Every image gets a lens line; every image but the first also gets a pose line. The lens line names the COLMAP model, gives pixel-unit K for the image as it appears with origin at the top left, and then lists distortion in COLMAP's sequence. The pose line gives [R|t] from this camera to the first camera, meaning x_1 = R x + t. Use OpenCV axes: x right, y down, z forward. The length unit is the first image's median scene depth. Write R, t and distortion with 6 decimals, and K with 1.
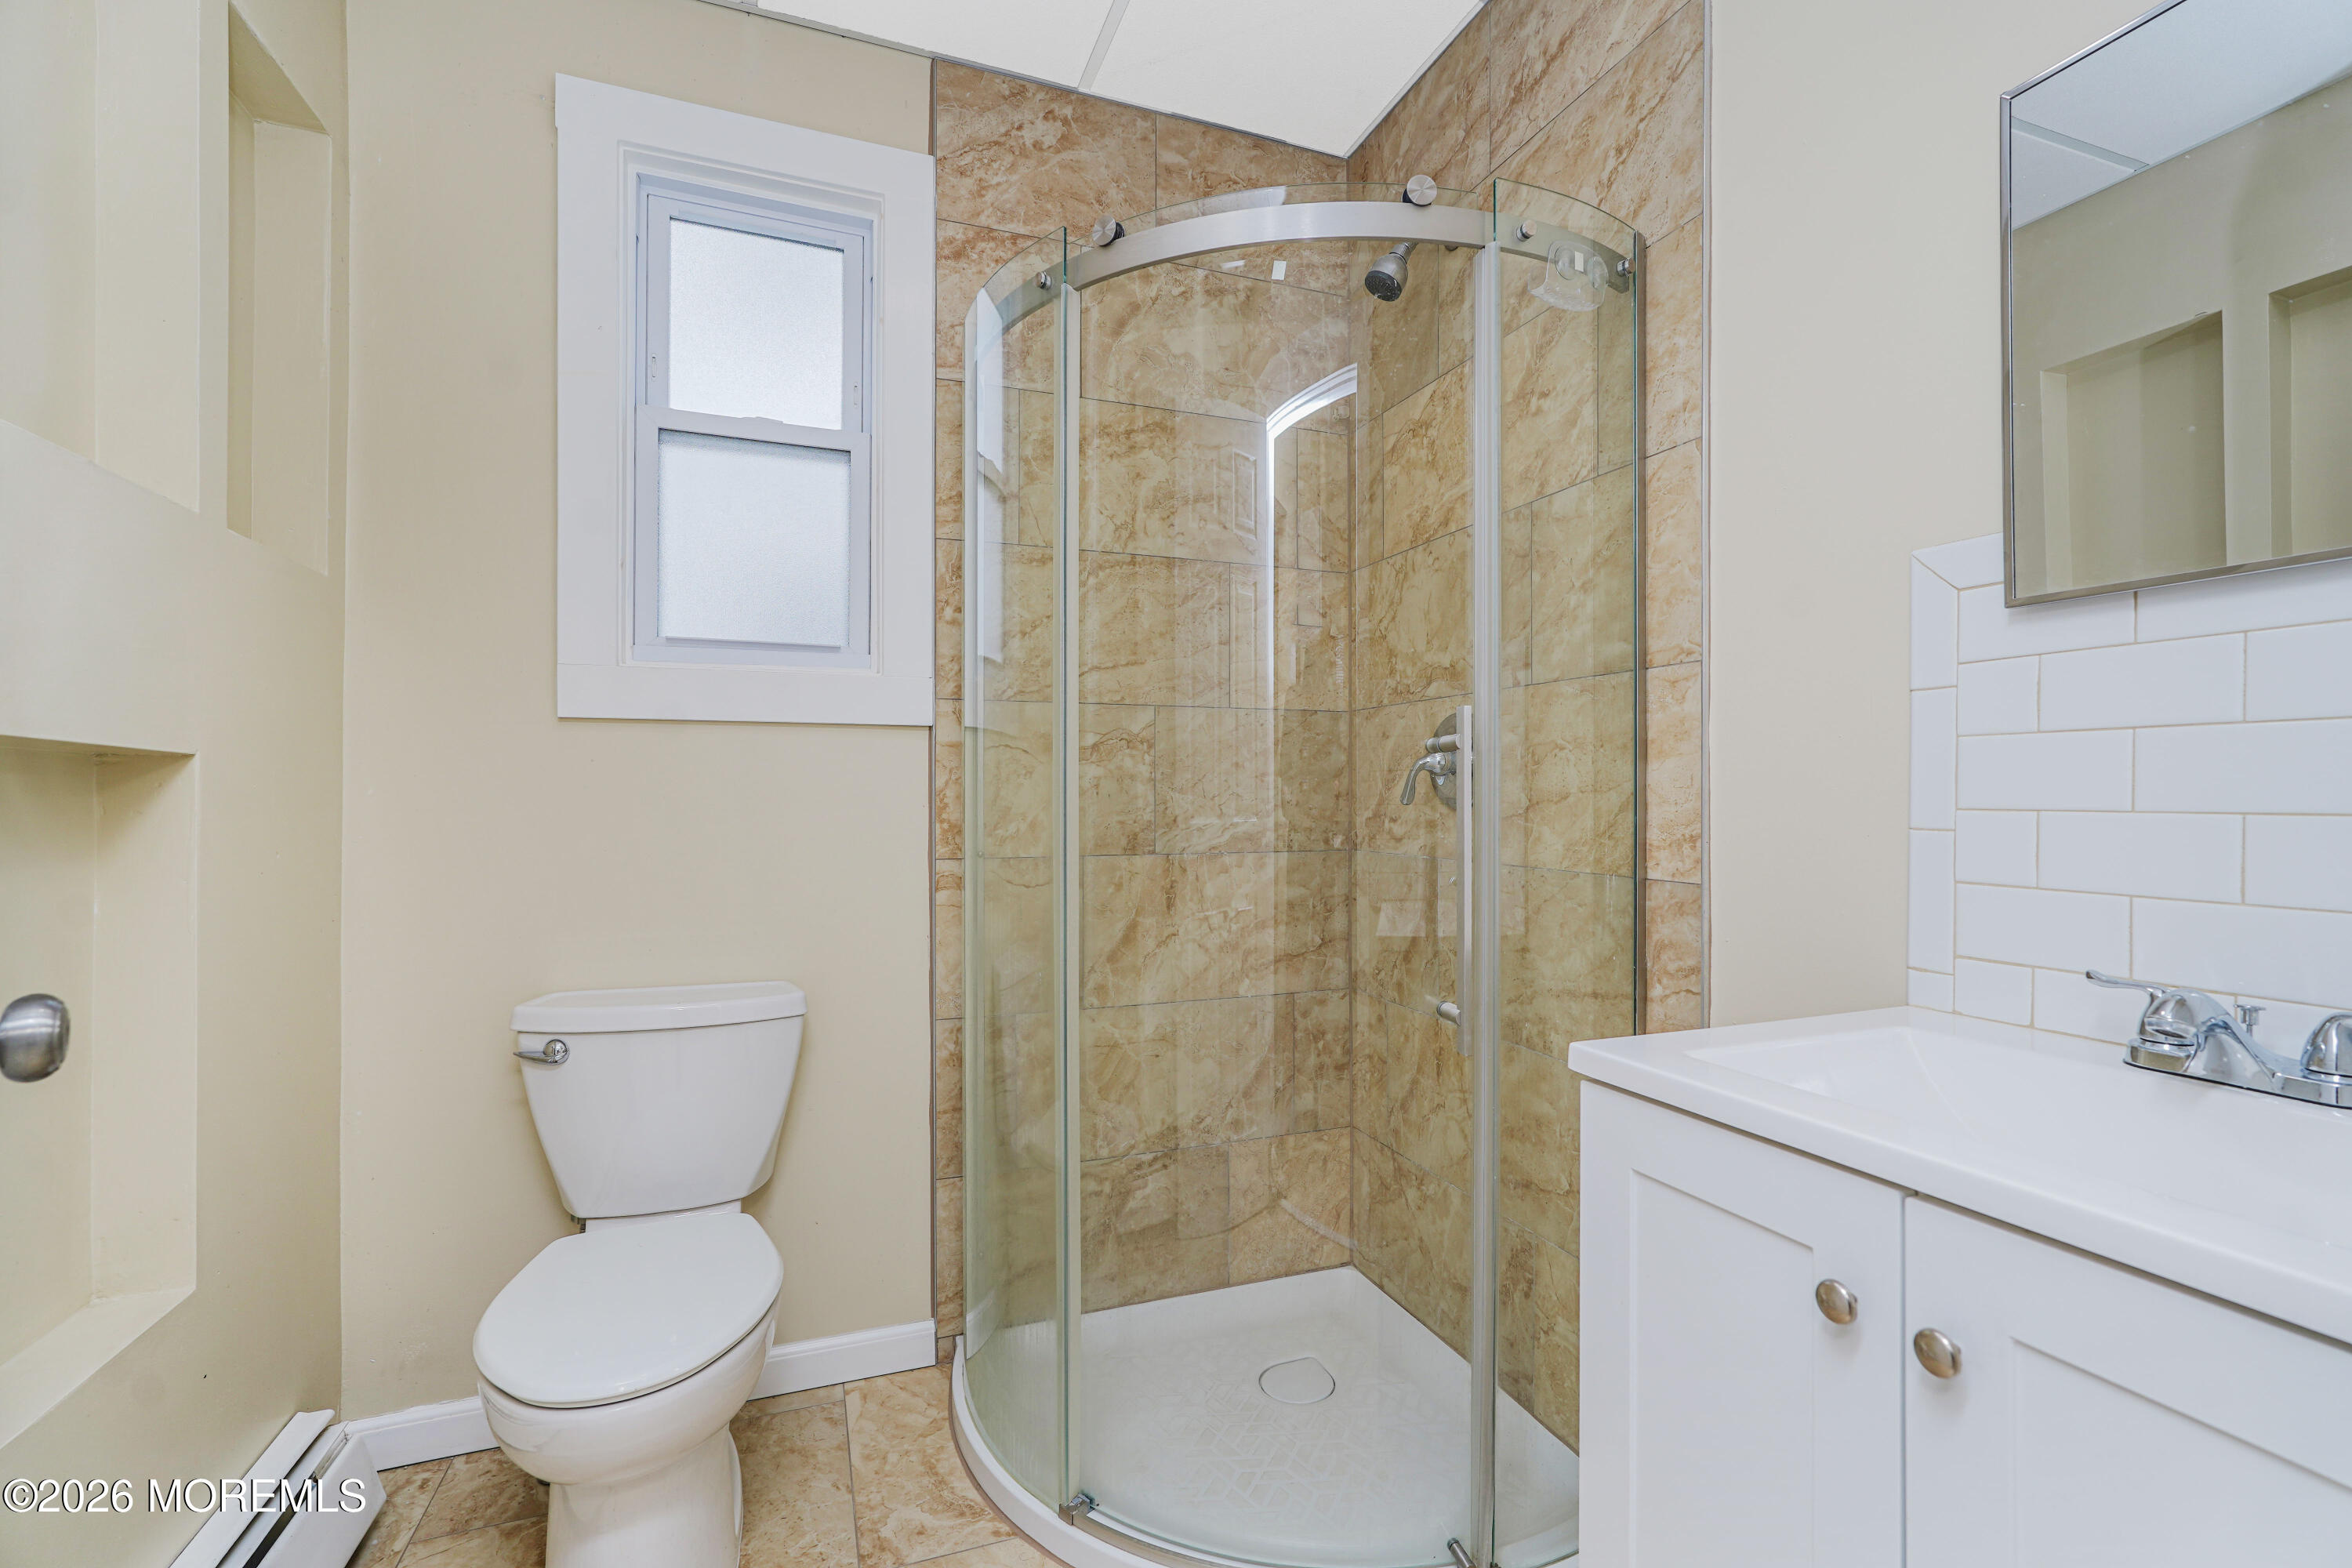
lens RADIAL K [[1032.5, 0, 1185.6], [0, 1032.5, 794.0], [0, 0, 1]] dist [-0.009256, 0.005128]
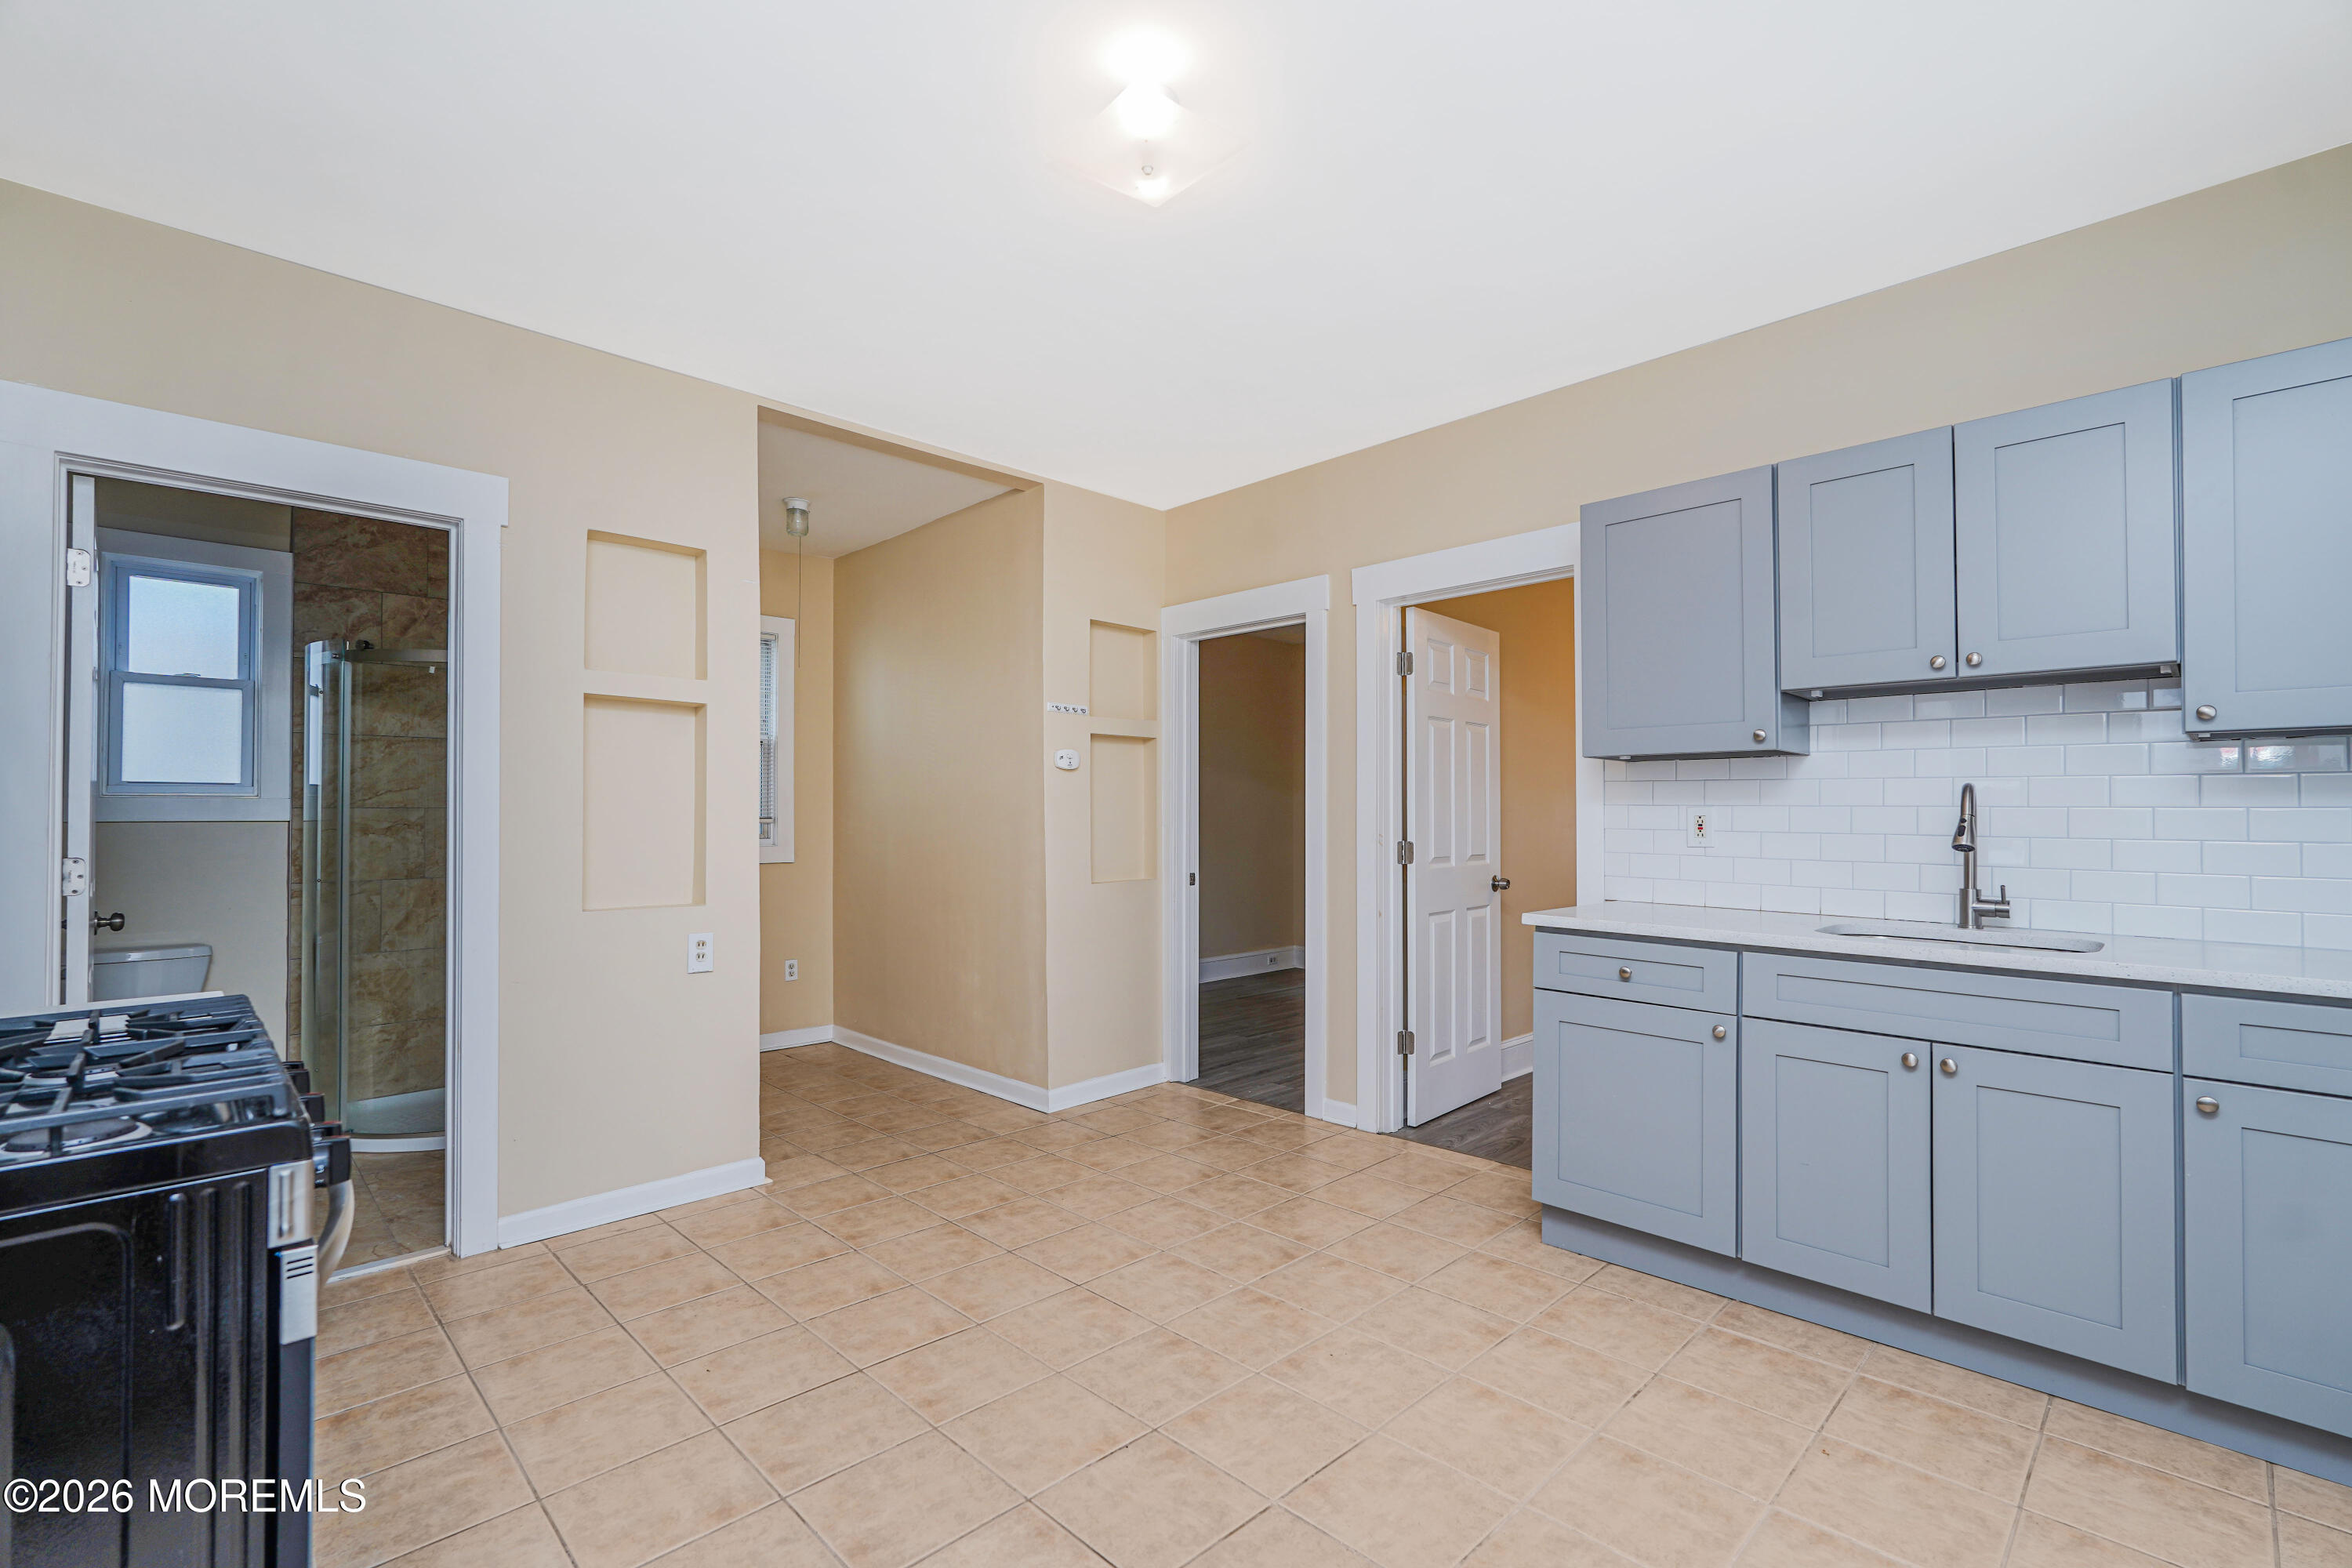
lens RADIAL K [[1032.5, 0, 1180.3], [0, 1032.5, 796.1], [0, 0, 1]] dist [-0.009256, 0.005128]
pose [[0.902075, 0.005223, 0.431549, 0.480348], [-0.000335, 0.999935, -0.011403, -0.090573], [-0.431580, 0.010142, 0.902018, -1.650207]]
